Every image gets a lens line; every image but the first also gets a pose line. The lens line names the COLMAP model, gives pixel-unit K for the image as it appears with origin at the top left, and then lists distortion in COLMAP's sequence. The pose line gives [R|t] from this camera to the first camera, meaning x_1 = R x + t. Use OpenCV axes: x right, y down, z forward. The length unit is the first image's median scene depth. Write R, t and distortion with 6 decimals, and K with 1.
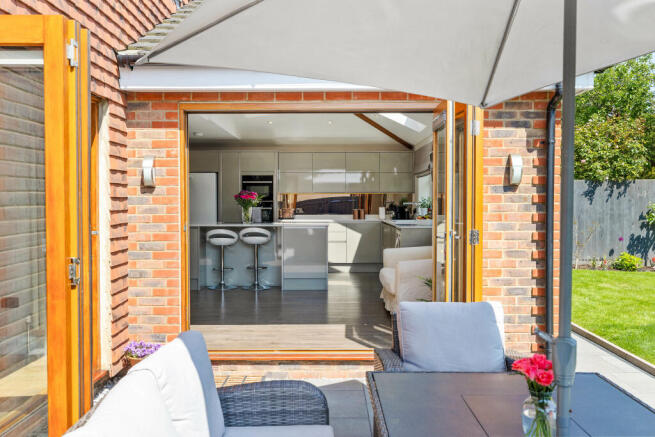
lens RADIAL K [[643.7, 0, 325.1], [0, 643.7, 220.1], [0, 0, 1]] dist [-0.002233, 0.000000]
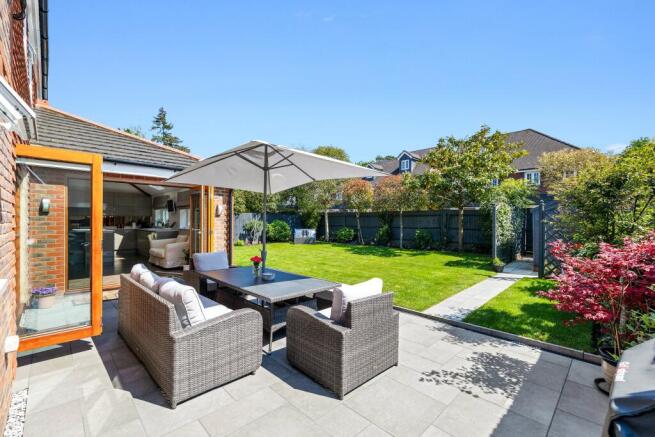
lens RADIAL K [[279.5, 0, 328.9], [0, 279.5, 221.5], [0, 0, 1]] dist [0.007405, 0.000206]
pose [[0.704718, 0.004236, 0.709475, -0.121623], [0.013789, 0.999712, -0.019666, 0.003450], [-0.709353, 0.023642, 0.704457, -0.124010]]
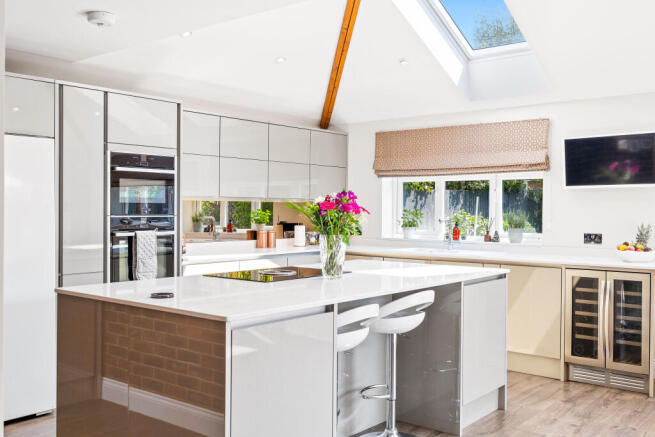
lens RADIAL K [[643.7, 0, 329.3], [0, 643.7, 220.8], [0, 0, 1]] dist [-0.002233, 0.000000]
pose [[0.629004, -0.006582, 0.777374, -0.355365], [0.011256, 0.999936, -0.000642, -0.024634], [-0.777320, 0.009154, 0.629038, 0.639082]]
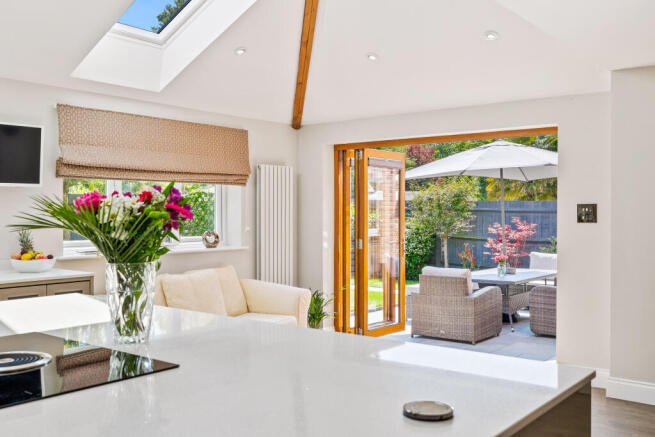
lens RADIAL K [[643.7, 0, 326.0], [0, 643.7, 217.4], [0, 0, 1]] dist [-0.002233, 0.000000]
pose [[-0.783592, -0.004370, 0.621260, -0.259067], [0.015896, 0.999507, 0.027080, -0.035129], [-0.621072, 0.031096, -0.783136, 0.951286]]
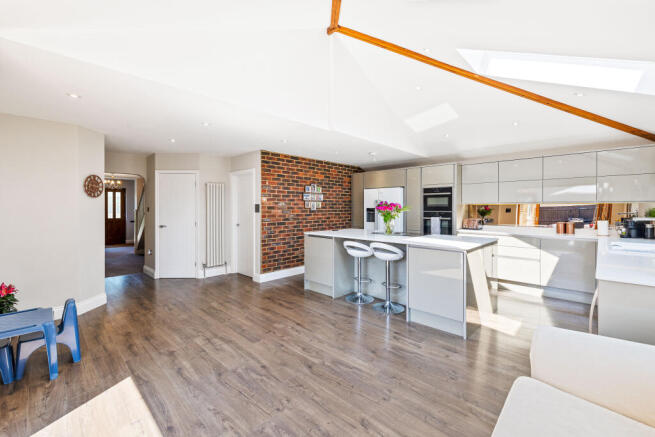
lens RADIAL K [[279.5, 0, 323.4], [0, 279.5, 210.0], [0, 0, 1]] dist [0.007405, 0.000206]
pose [[0.715837, 0.010001, -0.698196, 0.087266], [-0.022415, 0.999711, -0.008661, -0.023481], [0.697907, 0.021850, 0.715855, 0.527410]]
